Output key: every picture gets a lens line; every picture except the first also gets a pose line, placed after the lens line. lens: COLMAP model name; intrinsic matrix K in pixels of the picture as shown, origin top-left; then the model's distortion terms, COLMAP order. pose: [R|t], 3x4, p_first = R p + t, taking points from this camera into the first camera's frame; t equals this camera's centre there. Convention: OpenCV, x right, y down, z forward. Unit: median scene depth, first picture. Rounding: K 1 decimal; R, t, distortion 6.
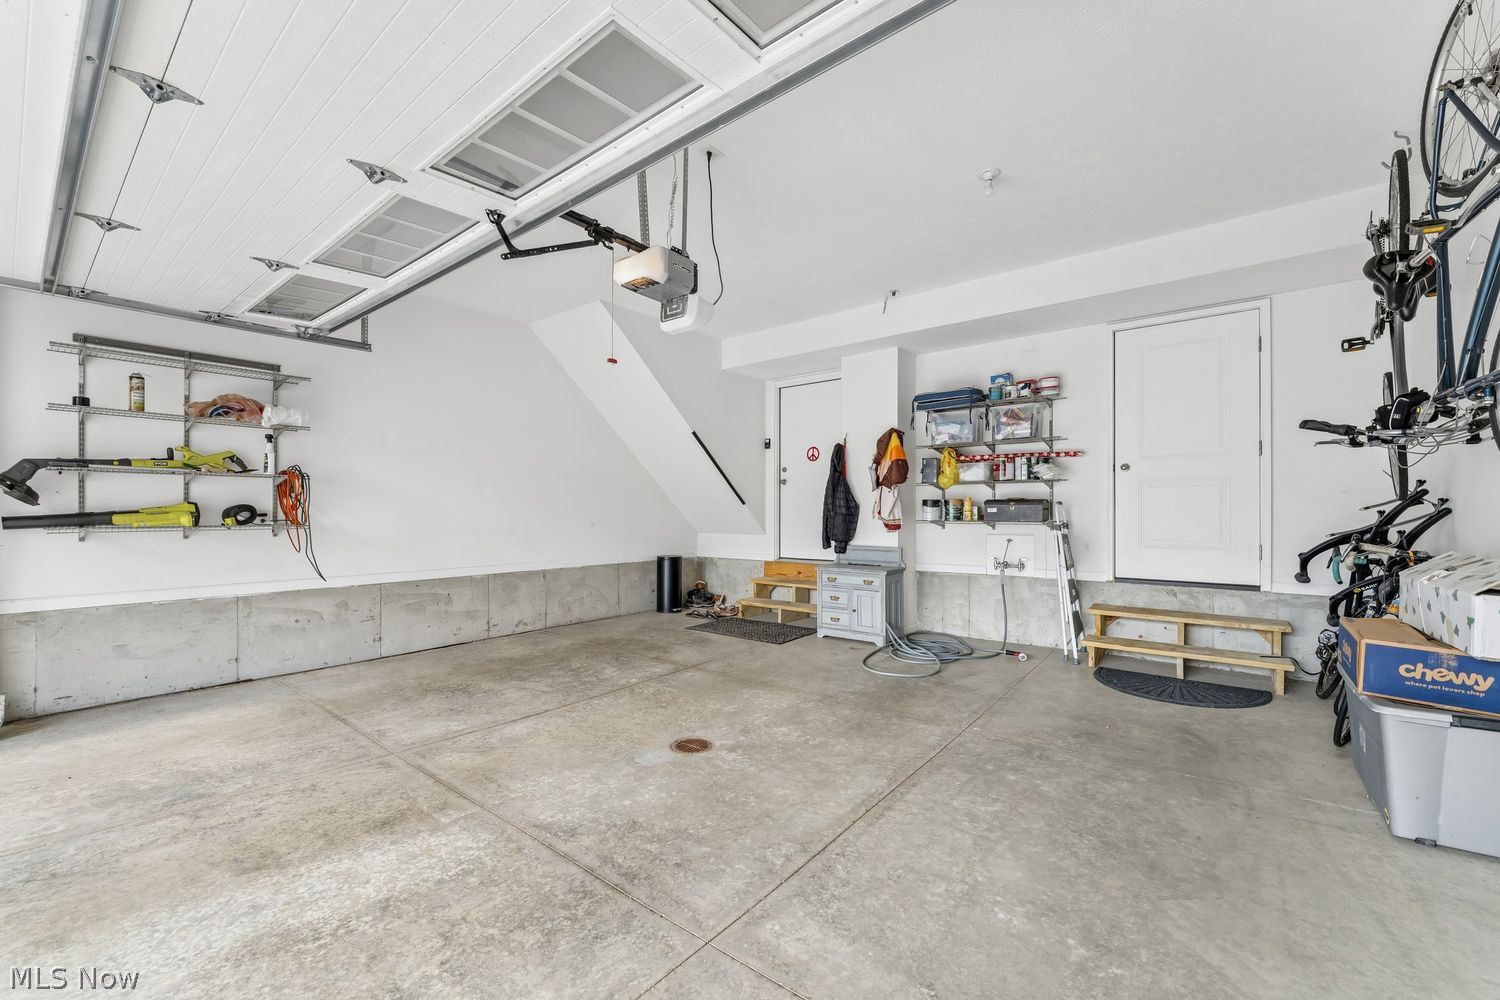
lens RADIAL K [[602.9, 0, 748.1], [0, 602.9, 506.3], [0, 0, 1]] dist [0.000125, -0.001435]
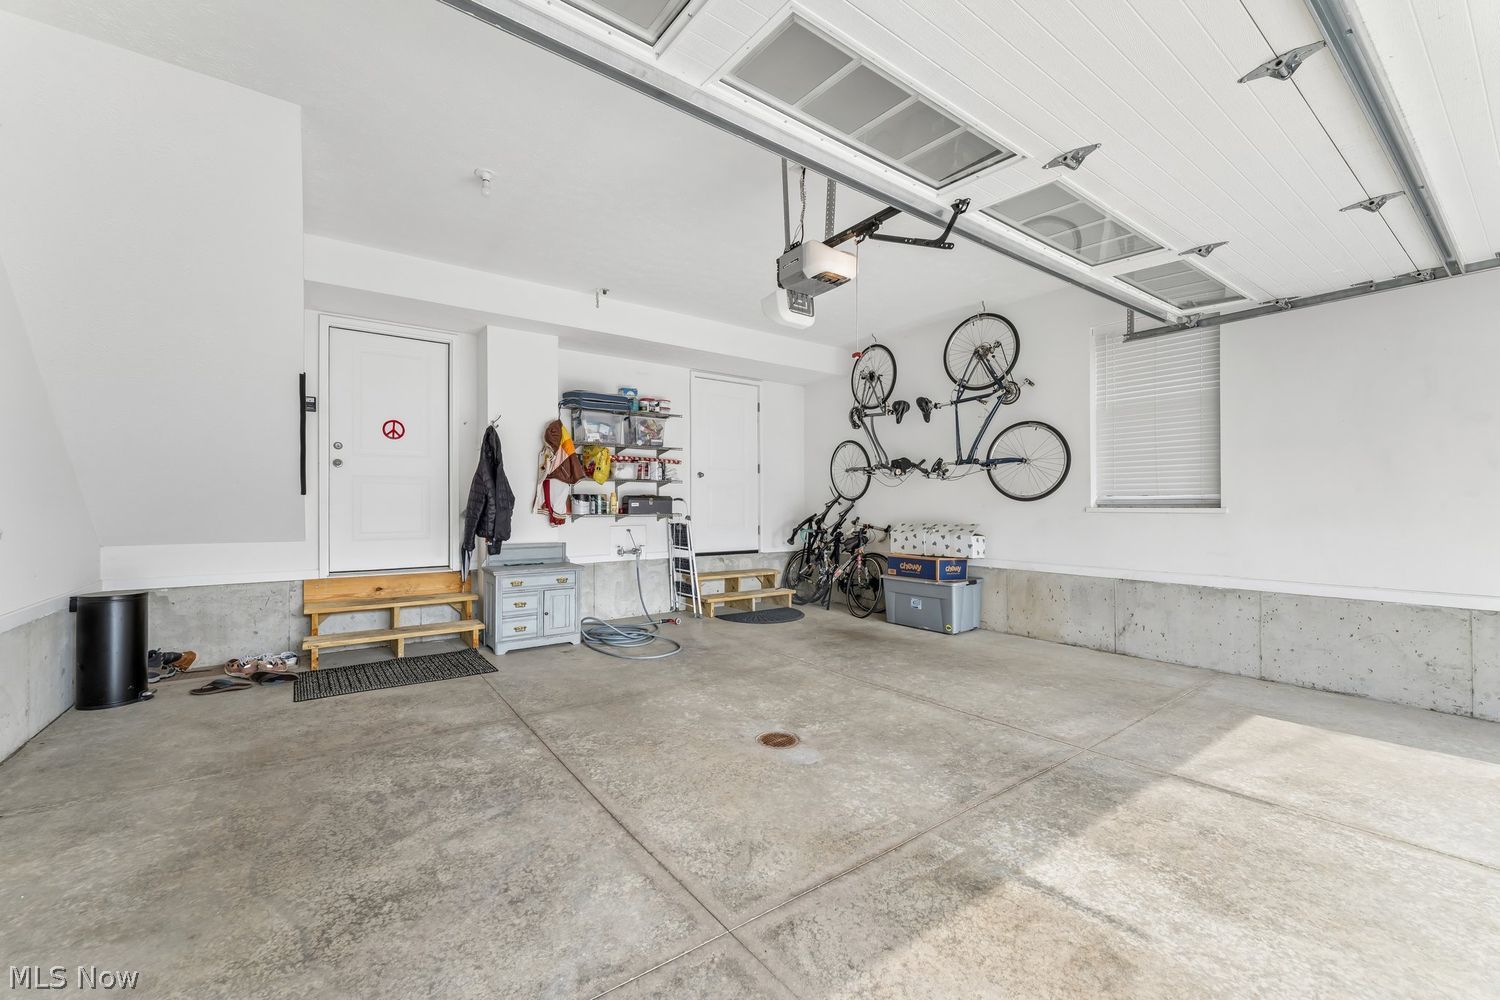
lens RADIAL K [[602.9, 0, 745.3], [0, 602.9, 500.9], [0, 0, 1]] dist [0.000125, -0.001435]
pose [[0.258365, 0.008815, 0.966007, -0.955749], [-0.009351, 0.999934, -0.006624, 0.007173], [-0.966002, -0.007322, 0.258431, 0.709110]]
